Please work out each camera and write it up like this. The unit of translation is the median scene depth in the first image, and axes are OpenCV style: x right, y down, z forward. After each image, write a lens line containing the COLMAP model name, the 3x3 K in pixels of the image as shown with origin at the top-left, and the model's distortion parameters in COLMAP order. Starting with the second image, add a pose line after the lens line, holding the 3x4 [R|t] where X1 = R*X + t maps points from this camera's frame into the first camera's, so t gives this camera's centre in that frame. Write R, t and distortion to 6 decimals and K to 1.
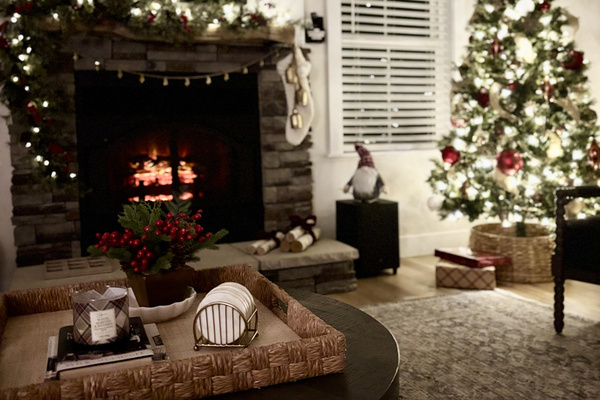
lens RADIAL K [[676.4, 0, 300.0], [0, 676.4, 200.0], [0, 0, 1]] dist [0.008394, -0.008245]
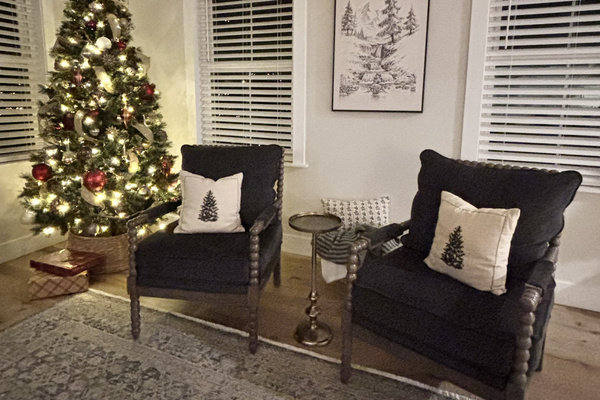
lens RADIAL K [[409.4, 0, 300.0], [0, 409.4, 200.0], [0, 0, 1]] dist [-0.003860, -0.000942]
pose [[0.771858, -0.092815, 0.628983, 0.122649], [0.011350, 0.991141, 0.132327, -0.106666], [-0.635693, -0.094999, 0.766074, 0.198276]]
